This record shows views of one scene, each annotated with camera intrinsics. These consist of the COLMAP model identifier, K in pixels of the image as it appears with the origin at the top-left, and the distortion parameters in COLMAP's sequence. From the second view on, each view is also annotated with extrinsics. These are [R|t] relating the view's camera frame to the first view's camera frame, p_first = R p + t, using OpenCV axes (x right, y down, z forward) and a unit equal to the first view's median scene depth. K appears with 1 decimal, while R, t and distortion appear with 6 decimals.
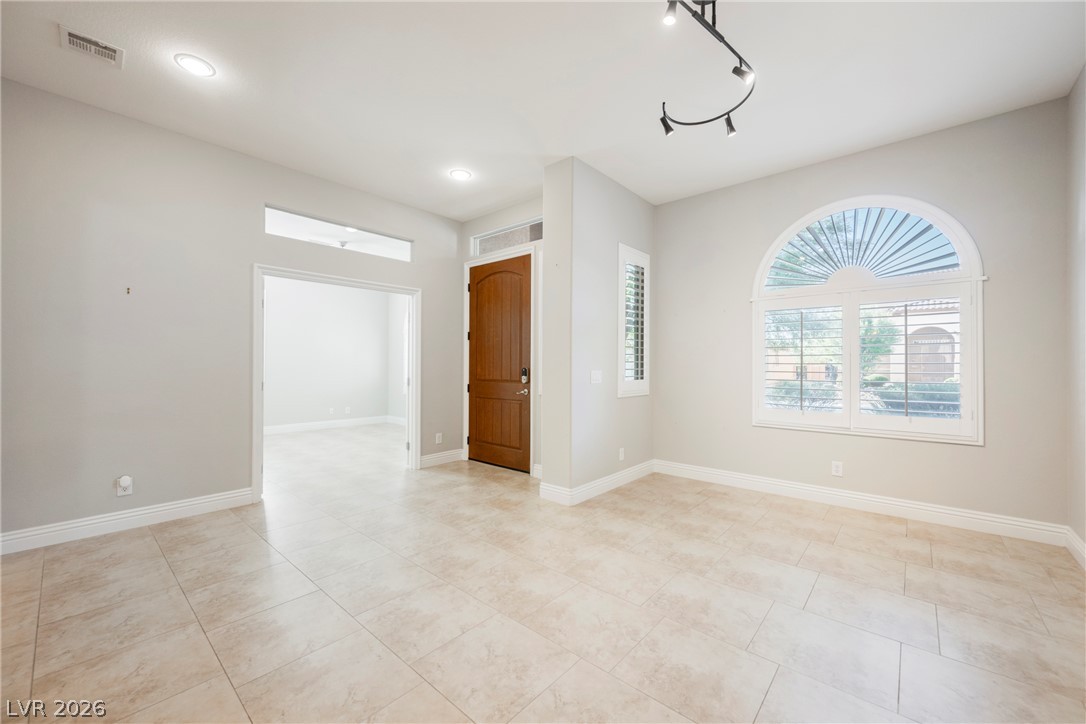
lens RADIAL K [[420.9, 0, 546.9], [0, 420.9, 364.7], [0, 0, 1]] dist [-0.009598, -0.000378]
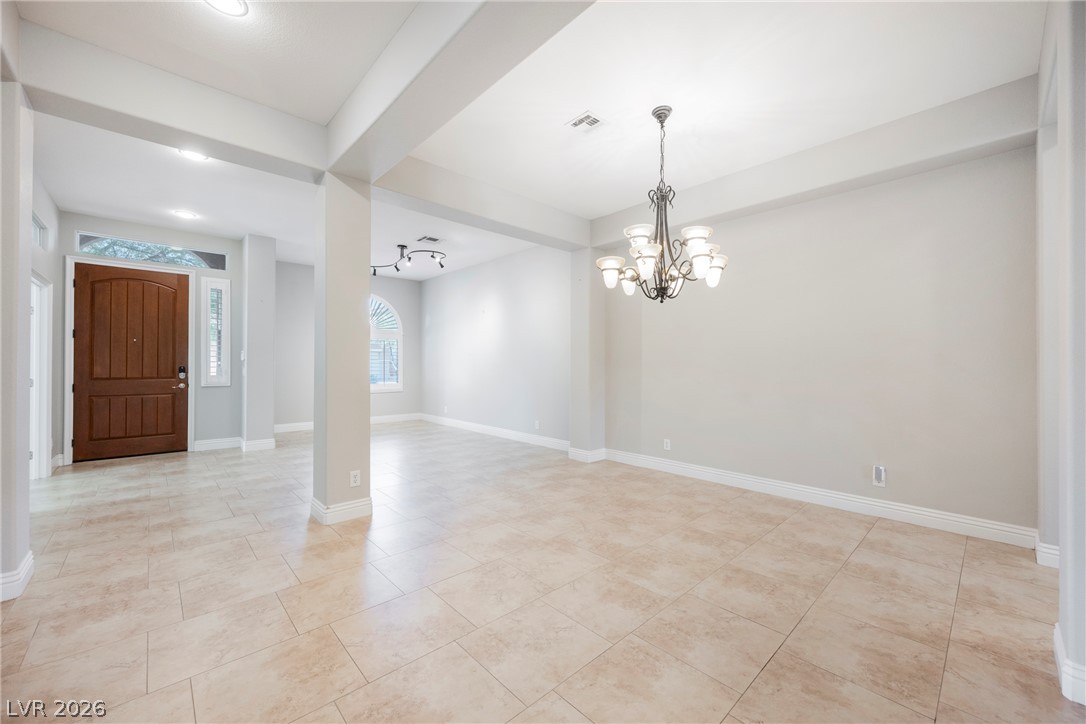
lens RADIAL K [[420.9, 0, 548.8], [0, 420.9, 360.4], [0, 0, 1]] dist [-0.009598, -0.000378]
pose [[0.125799, -0.001170, 0.992055, -1.077036], [-0.004009, 0.999991, 0.001687, -0.014909], [-0.992048, -0.004189, 0.125793, -0.209703]]
